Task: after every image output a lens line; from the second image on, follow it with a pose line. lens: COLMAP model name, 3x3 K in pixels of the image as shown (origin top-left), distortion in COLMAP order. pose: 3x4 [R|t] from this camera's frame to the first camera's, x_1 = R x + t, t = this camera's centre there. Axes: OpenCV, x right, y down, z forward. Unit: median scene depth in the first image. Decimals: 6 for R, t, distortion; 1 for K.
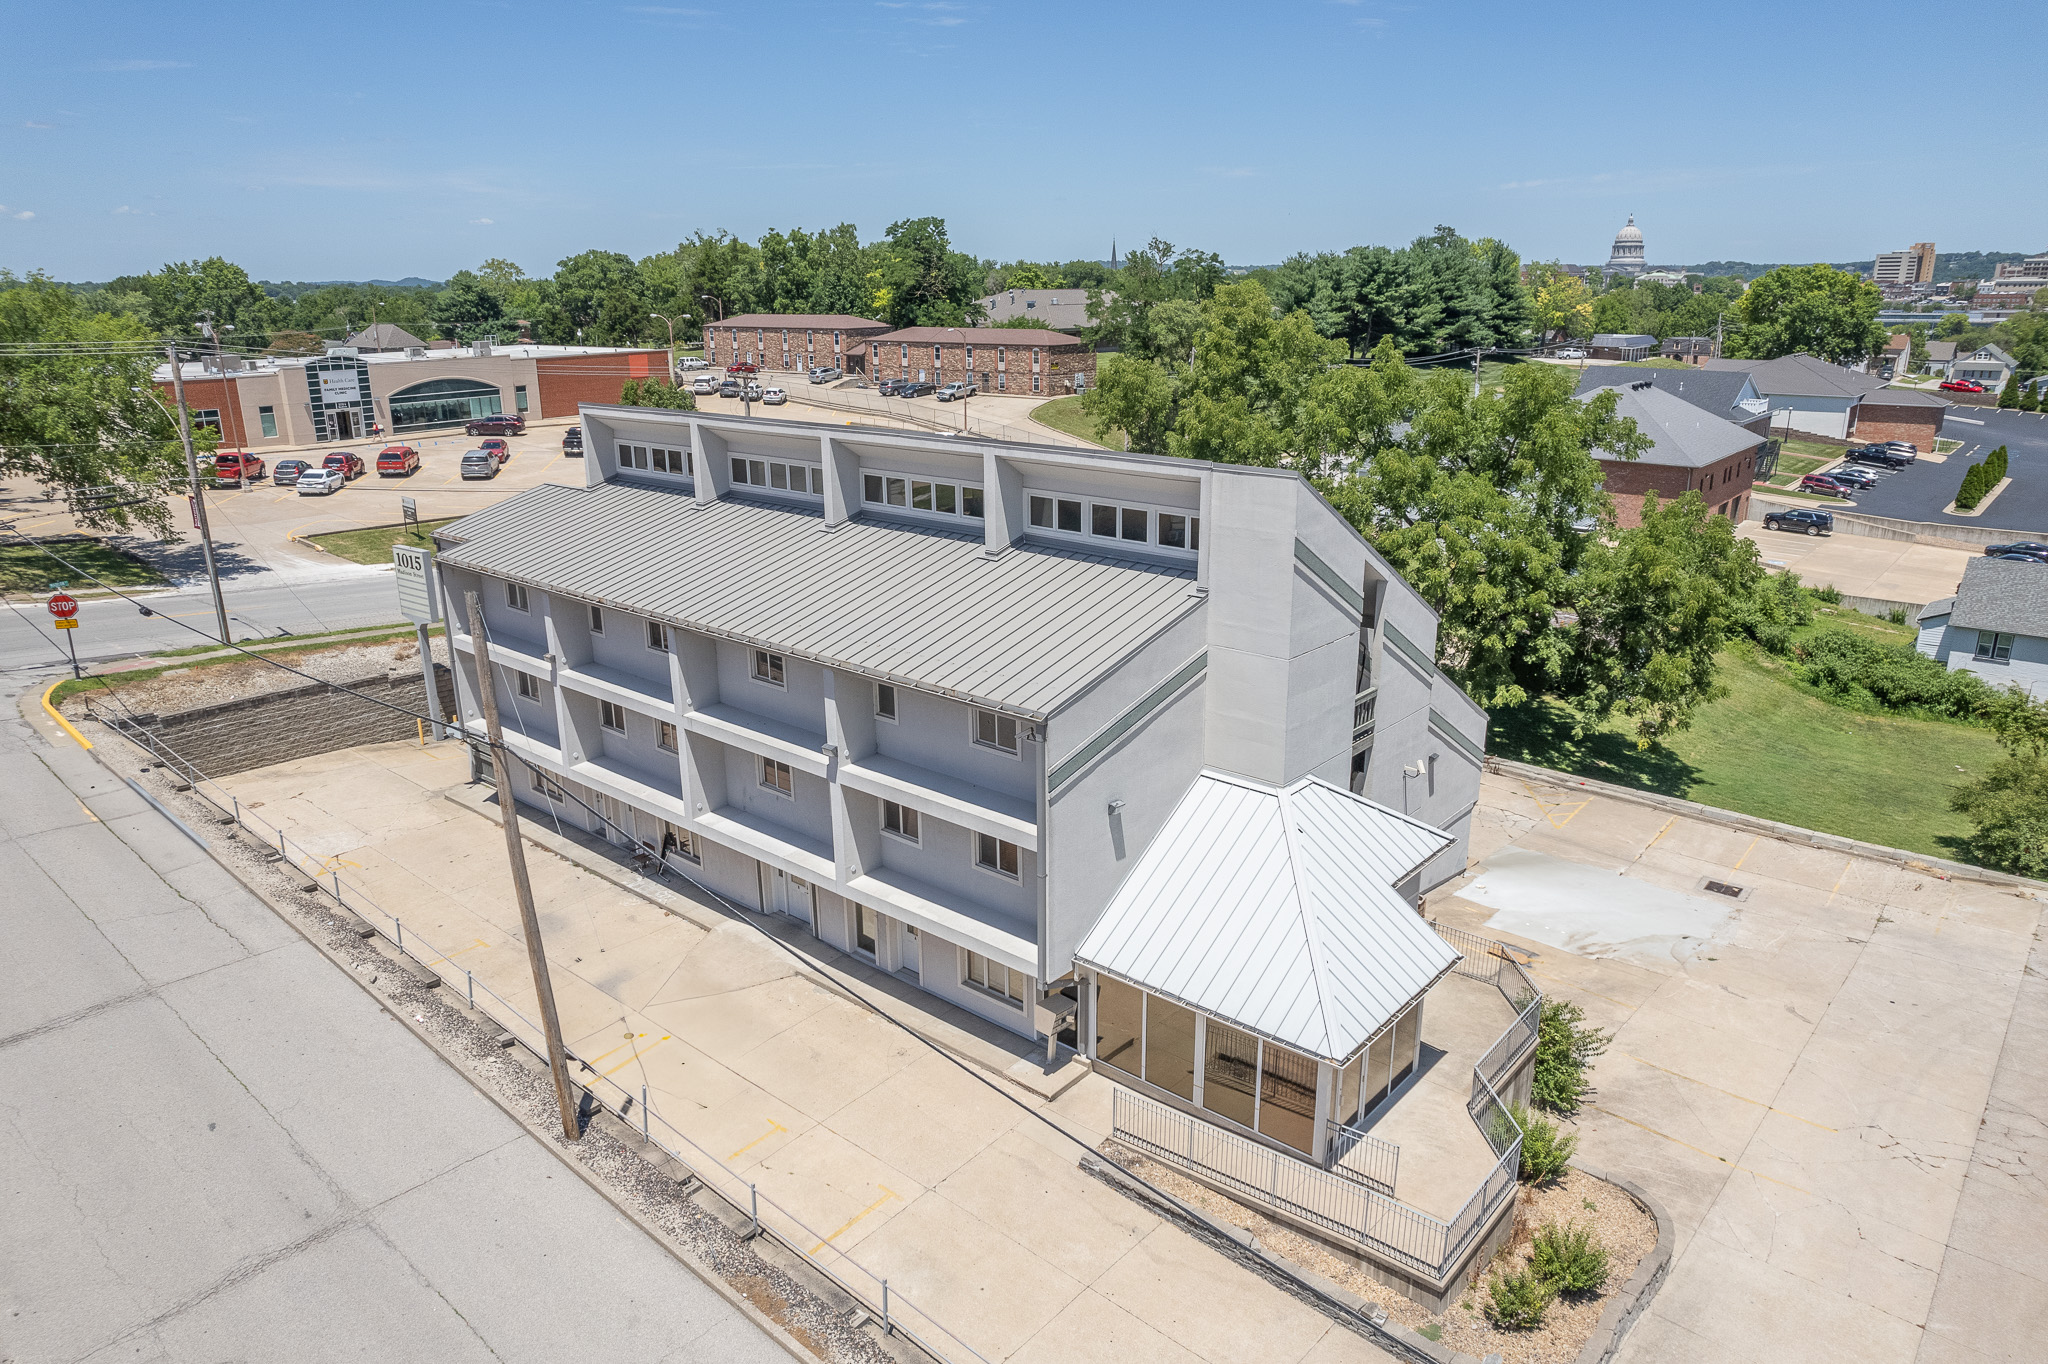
lens RADIAL K [[1295.8, 0, 1025.0], [0, 1295.8, 683.4], [0, 0, 1]] dist [-0.046350, 0.030087]
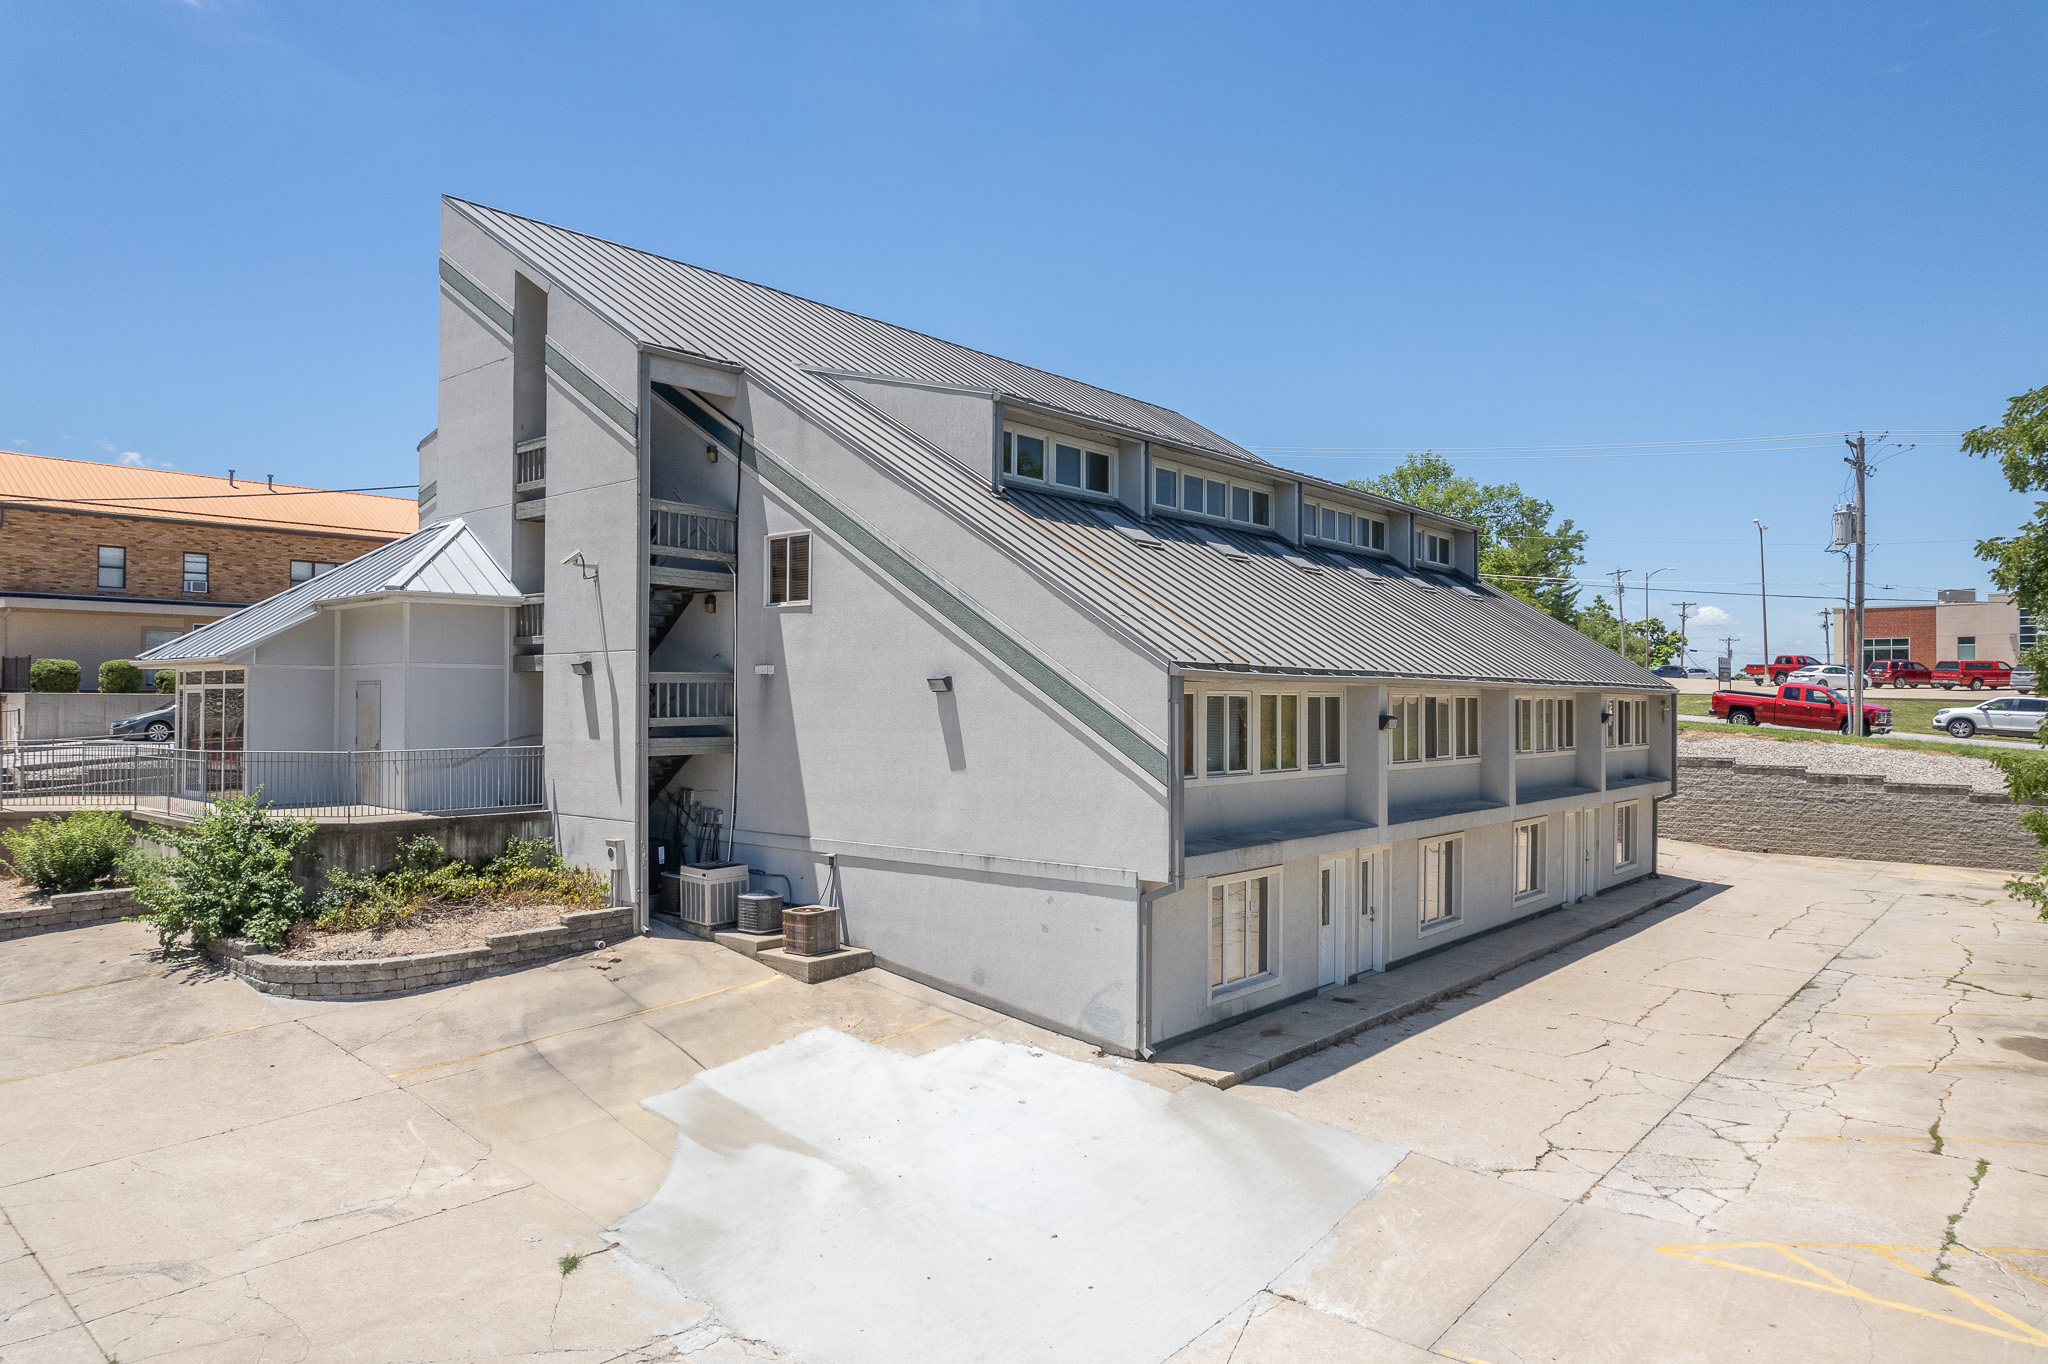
lens RADIAL K [[1295.8, 0, 1038.1], [0, 1295.8, 694.2], [0, 0, 1]] dist [-0.046350, 0.030087]
pose [[0.017776, 0.003943, -0.999834, 0.291938], [-0.296620, 0.954994, -0.001507, 0.017714], [0.954830, 0.296597, 0.018145, 0.363497]]
